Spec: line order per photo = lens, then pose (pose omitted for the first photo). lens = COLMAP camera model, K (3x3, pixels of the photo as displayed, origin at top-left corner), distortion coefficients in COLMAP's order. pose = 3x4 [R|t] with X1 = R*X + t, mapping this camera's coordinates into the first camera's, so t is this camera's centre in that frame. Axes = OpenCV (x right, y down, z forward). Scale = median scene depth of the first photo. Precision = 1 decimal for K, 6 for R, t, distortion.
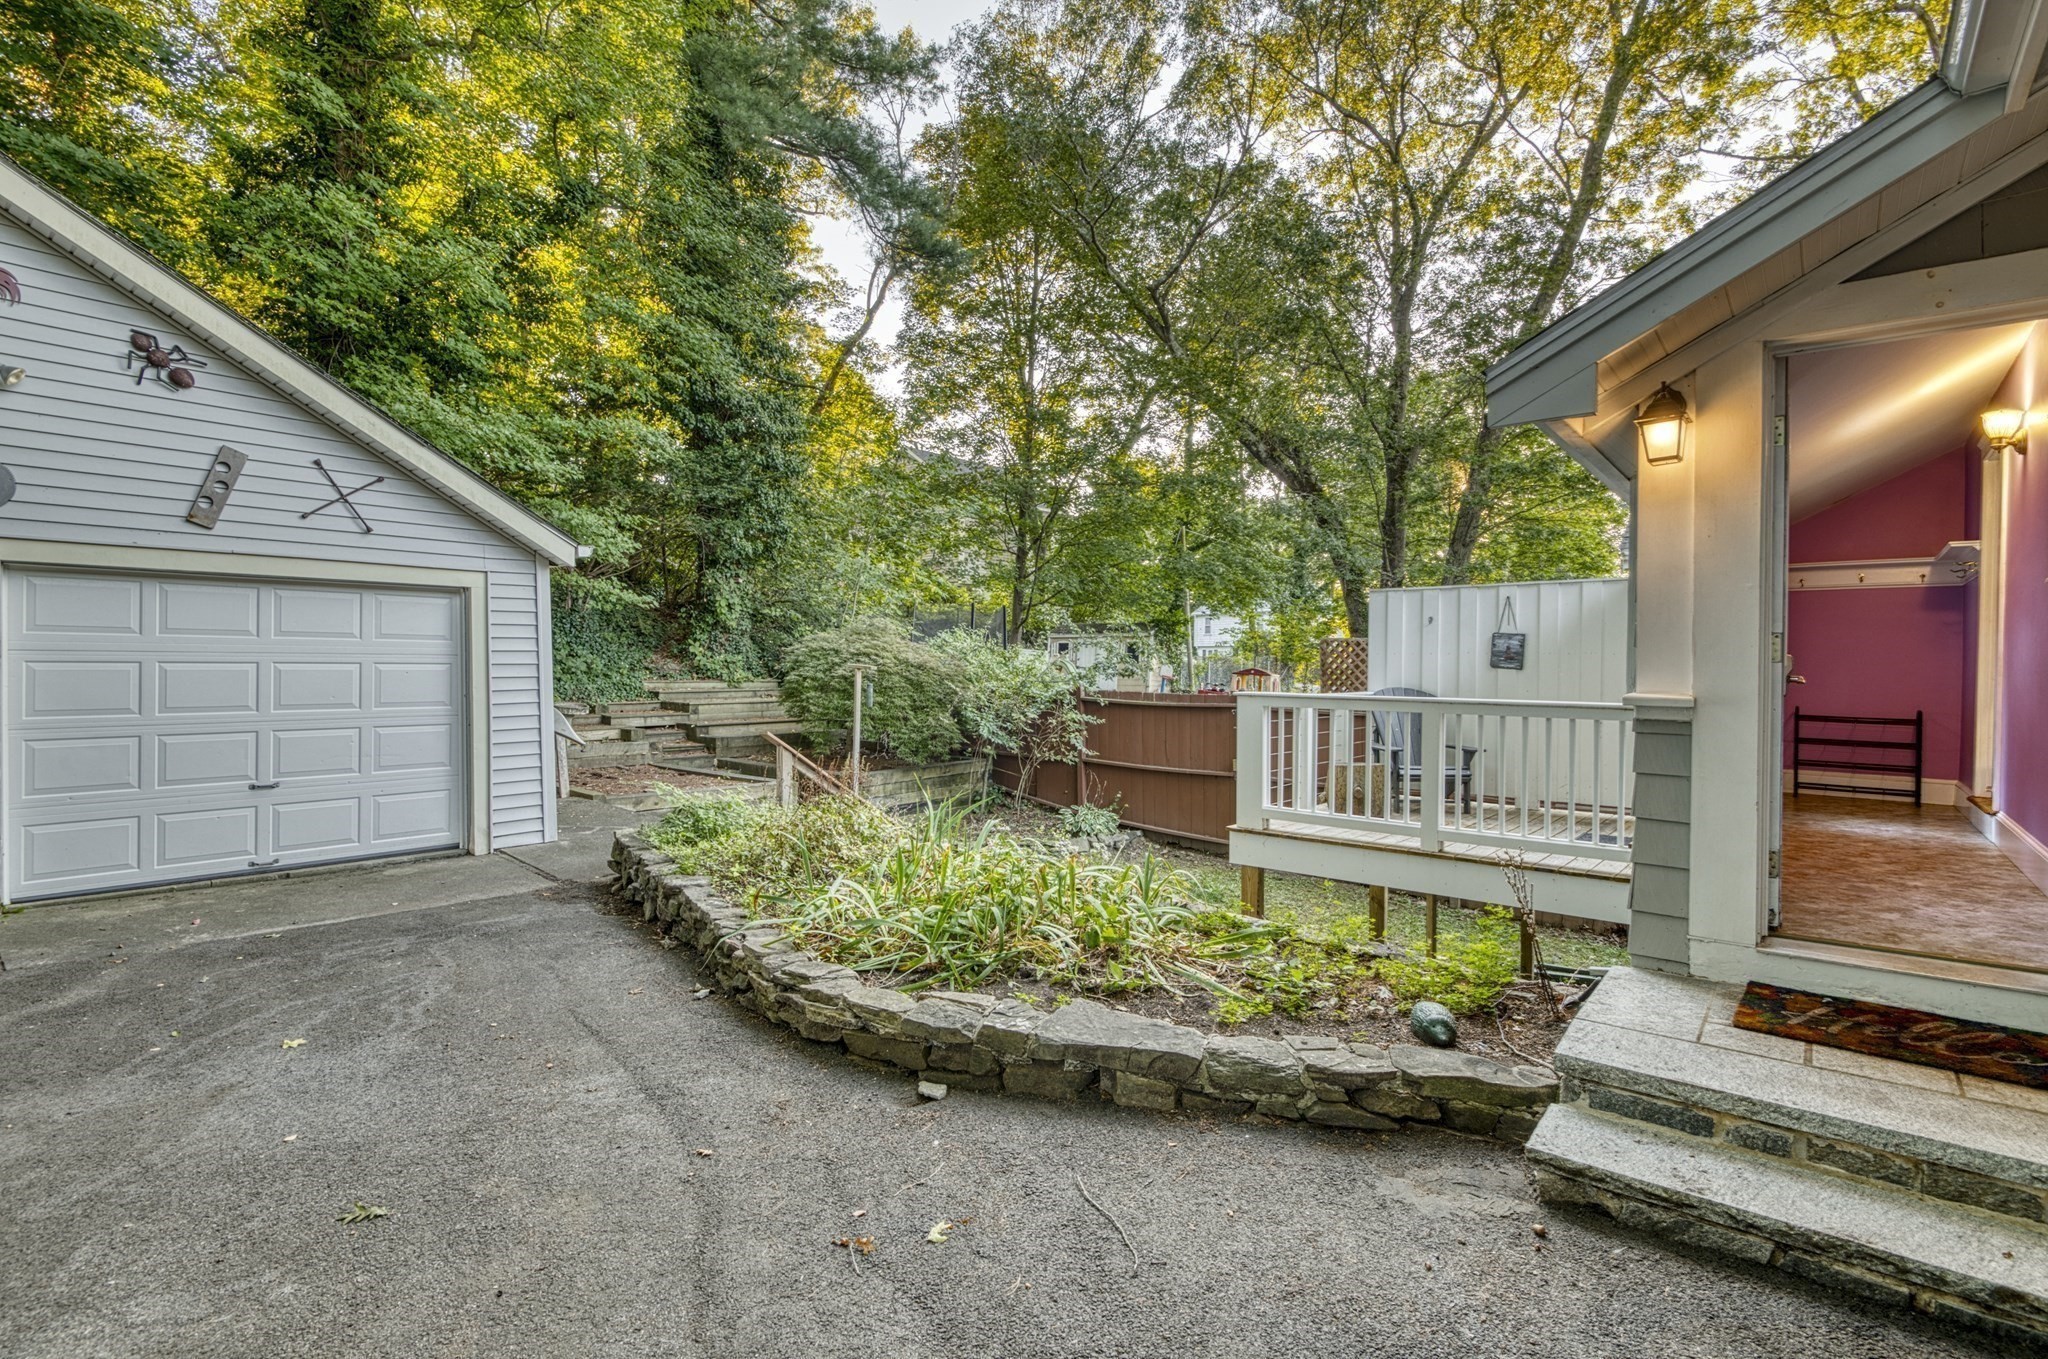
lens RADIAL K [[958.2, 0, 1041.0], [0, 958.2, 673.0], [0, 0, 1]] dist [-0.011807, -0.001086]
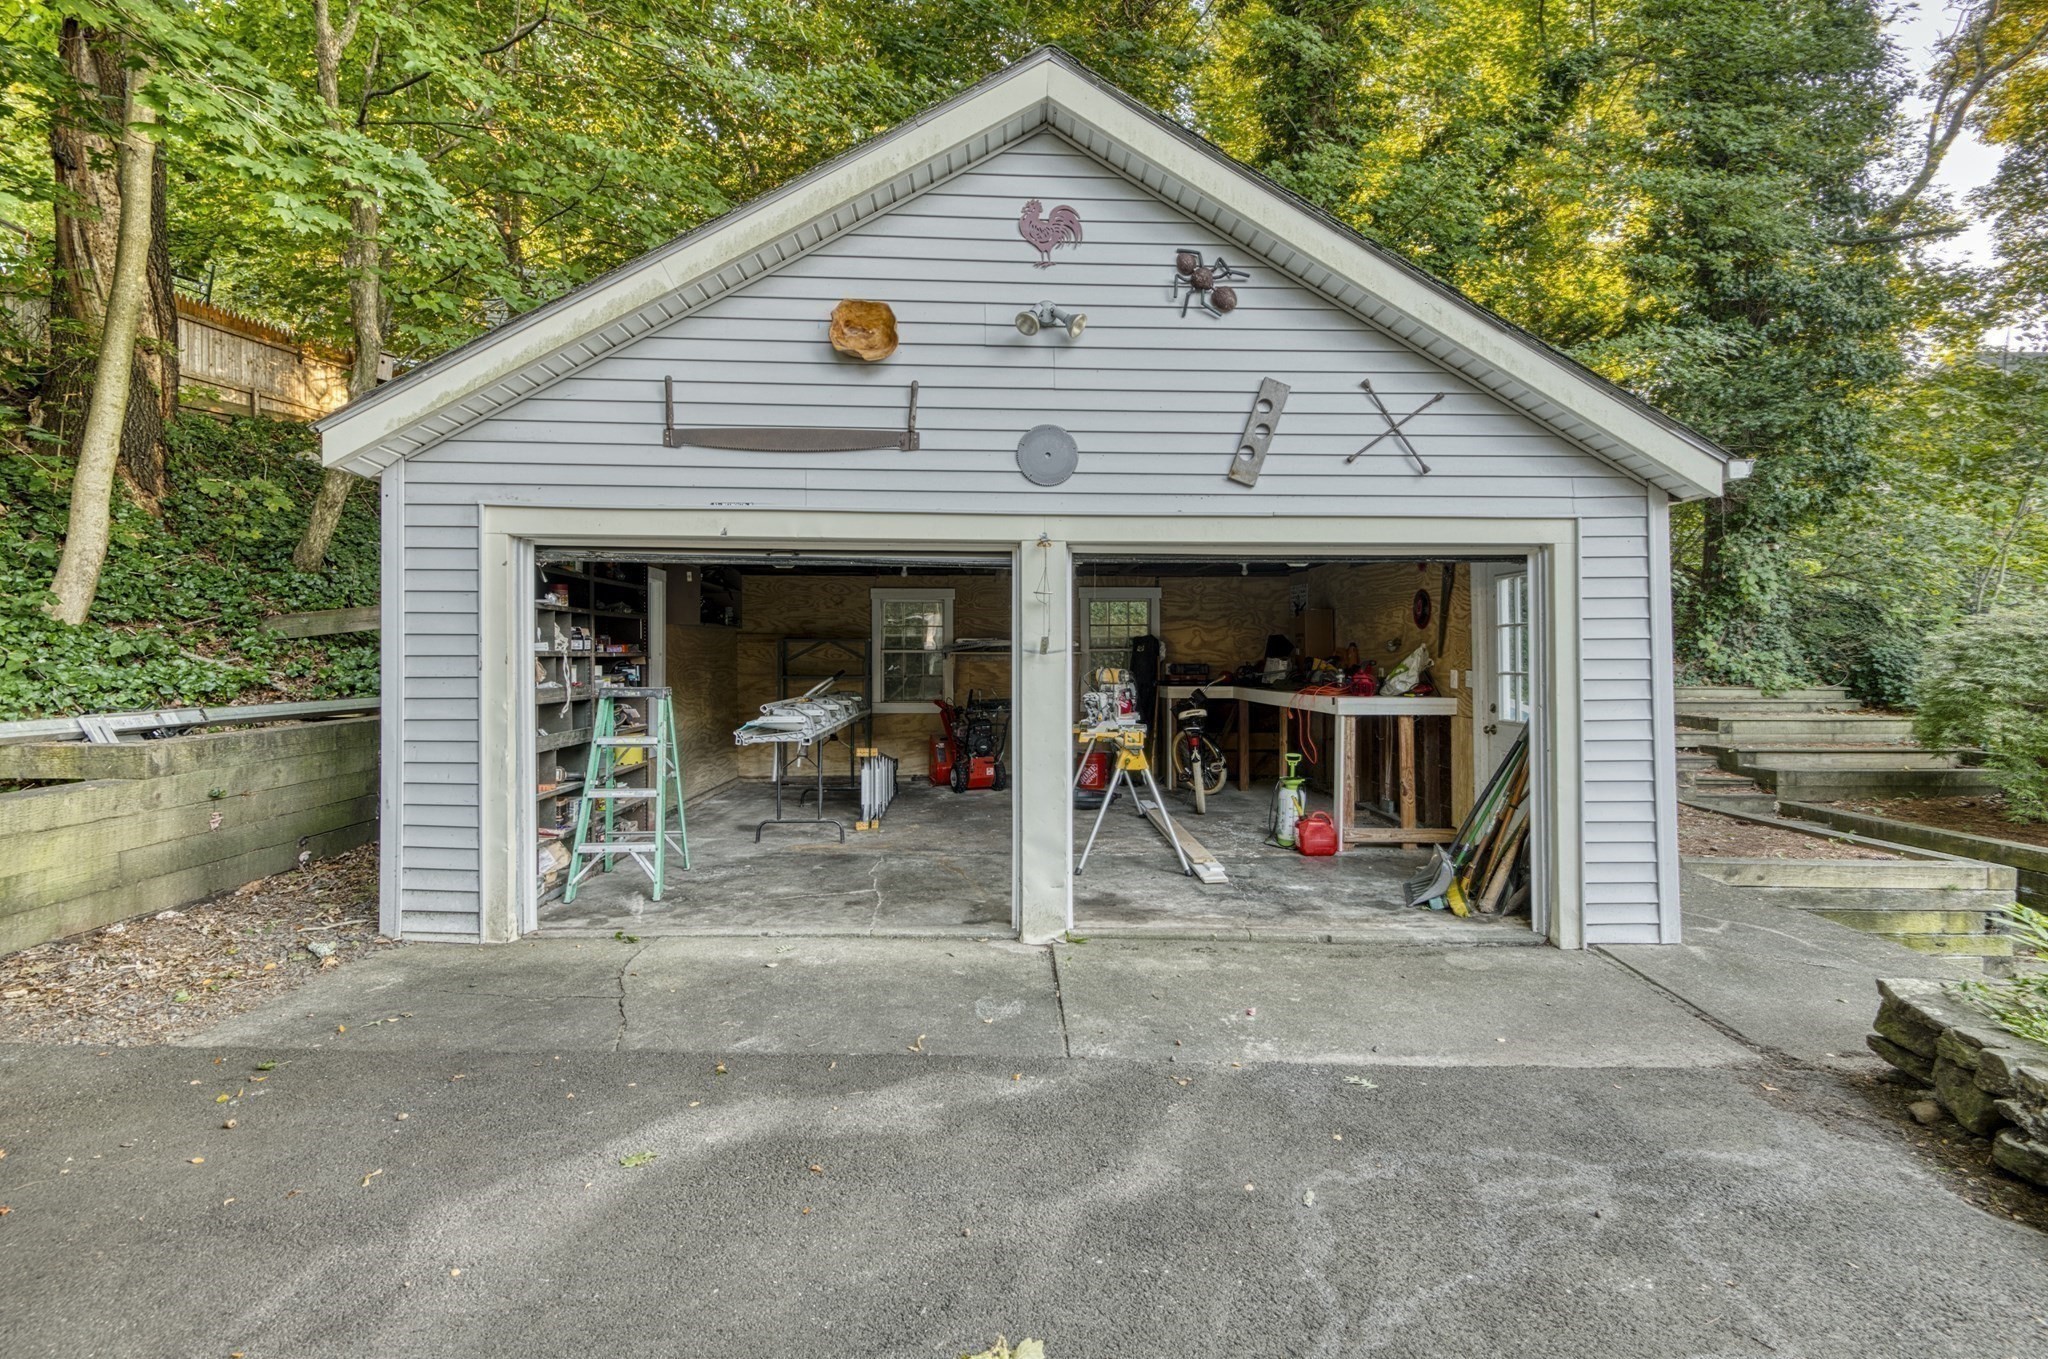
lens RADIAL K [[957.9, 0, 1028.7], [0, 957.9, 669.1], [0, 0, 1]] dist [-0.000448, 0.000064]
pose [[0.644799, -0.000481, -0.764352, -0.321080], [-0.005919, 0.999967, -0.005622, 0.003538], [0.764329, 0.008150, 0.644774, 0.288493]]
